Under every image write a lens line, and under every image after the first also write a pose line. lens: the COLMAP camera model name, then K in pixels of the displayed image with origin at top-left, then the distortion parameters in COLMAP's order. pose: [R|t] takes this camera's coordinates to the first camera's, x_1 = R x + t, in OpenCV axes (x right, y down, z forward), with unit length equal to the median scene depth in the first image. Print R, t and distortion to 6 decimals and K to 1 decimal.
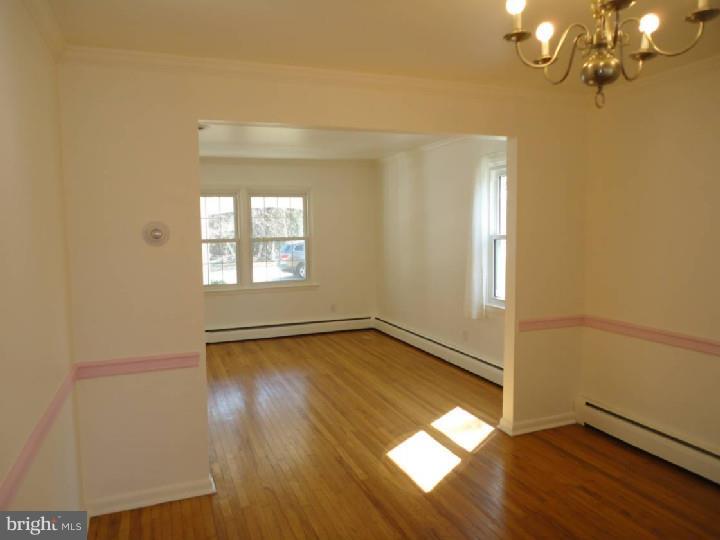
lens RADIAL K [[521.5, 0, 360.0], [0, 521.5, 270.0], [0, 0, 1]] dist [0.006032, -0.003114]
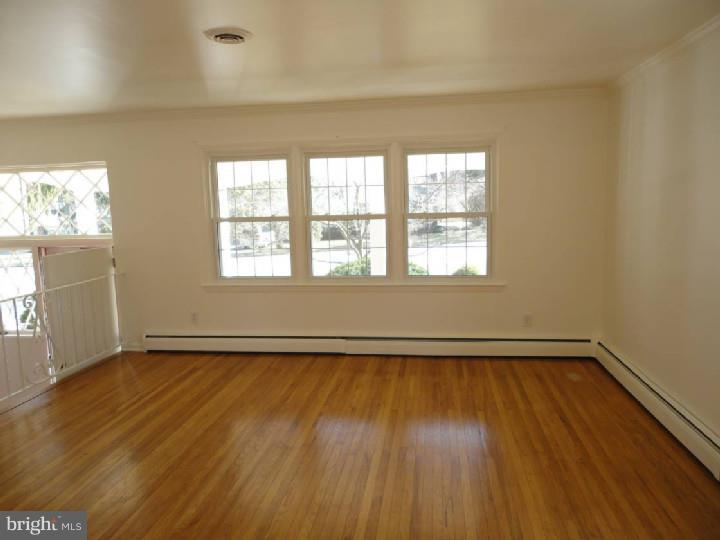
lens RADIAL K [[521.5, 0, 360.0], [0, 521.5, 270.0], [0, 0, 1]] dist [0.006032, -0.003114]
pose [[0.875247, 0.058718, -0.480099, 0.100801], [-0.027489, 0.997038, 0.071827, -0.042911], [0.482895, -0.049669, 0.874269, 0.433287]]
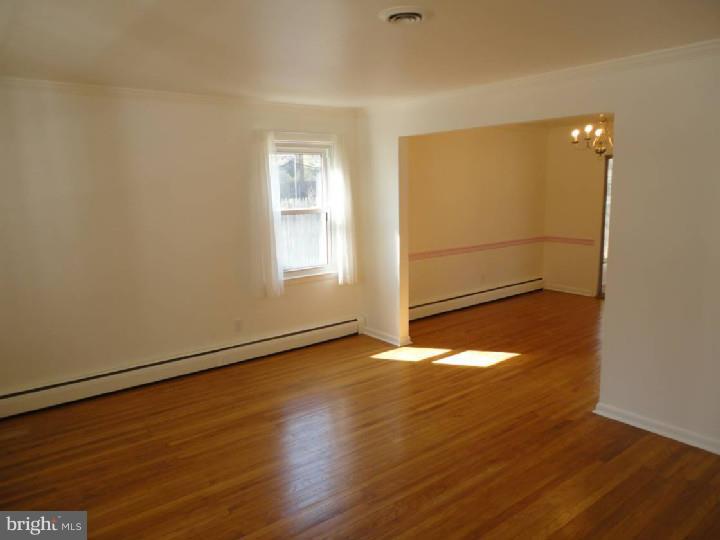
lens RADIAL K [[521.5, 0, 360.0], [0, 521.5, 270.0], [0, 0, 1]] dist [0.006032, -0.003114]
pose [[-0.299901, -0.138093, 0.943923, -0.690425], [0.088431, 0.981183, 0.171640, -0.105417], [-0.949863, 0.134947, -0.282046, 1.014746]]
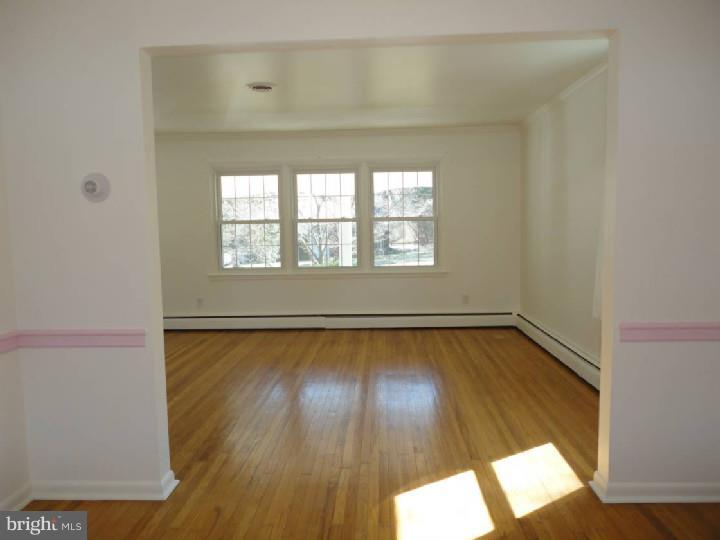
lens RADIAL K [[521.5, 0, 360.0], [0, 521.5, 270.0], [0, 0, 1]] dist [0.006032, -0.003114]
pose [[0.916594, 0.033594, -0.398406, 0.173065], [-0.028084, 0.999412, 0.019658, 0.016522], [0.398833, -0.006829, 0.916998, 0.189198]]
